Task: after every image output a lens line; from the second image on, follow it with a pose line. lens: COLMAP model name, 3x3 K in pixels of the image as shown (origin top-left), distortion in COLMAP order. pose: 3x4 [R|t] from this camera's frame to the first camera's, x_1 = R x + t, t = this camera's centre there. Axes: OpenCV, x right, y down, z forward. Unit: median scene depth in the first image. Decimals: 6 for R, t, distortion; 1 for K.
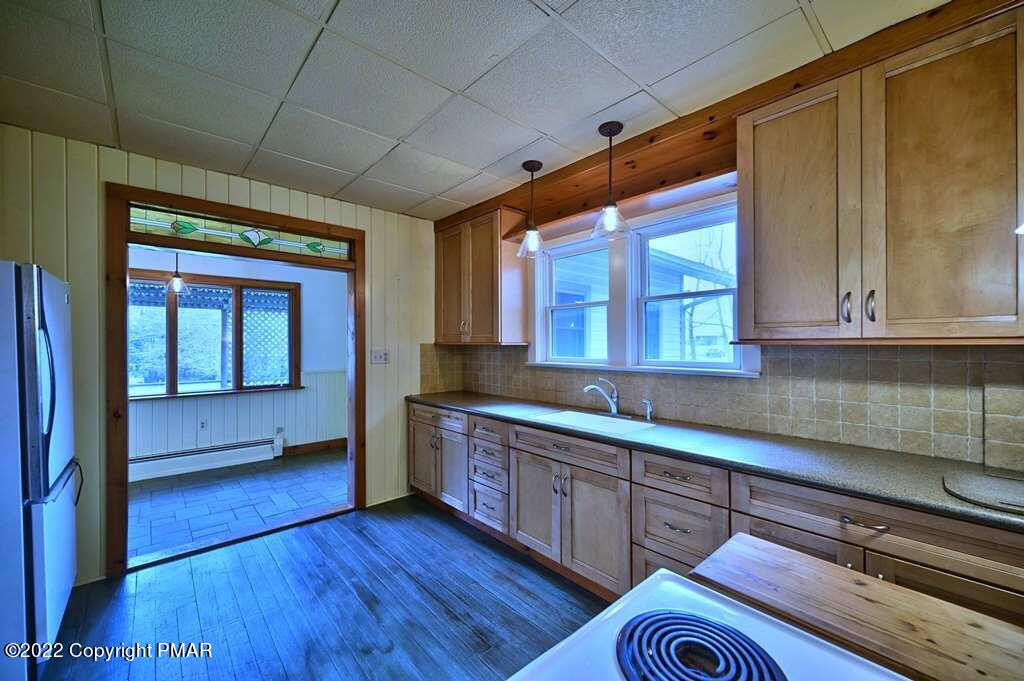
lens RADIAL K [[407.8, 0, 516.9], [0, 407.8, 340.5], [0, 0, 1]] dist [0.000941, 0.000207]
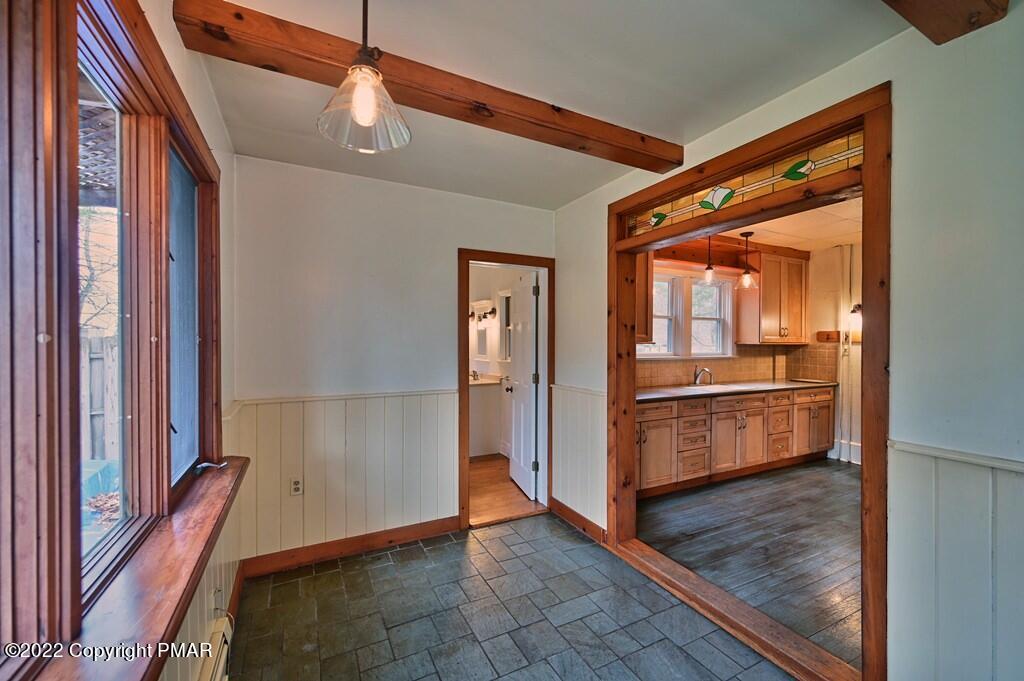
lens RADIAL K [[407.8, 0, 520.8], [0, 407.8, 345.4], [0, 0, 1]] dist [0.000941, 0.000207]
pose [[0.241828, -0.000104, 0.970319, -1.854152], [-0.013534, 0.999902, 0.003480, 0.023203], [-0.970225, -0.013974, 0.241803, 1.518297]]
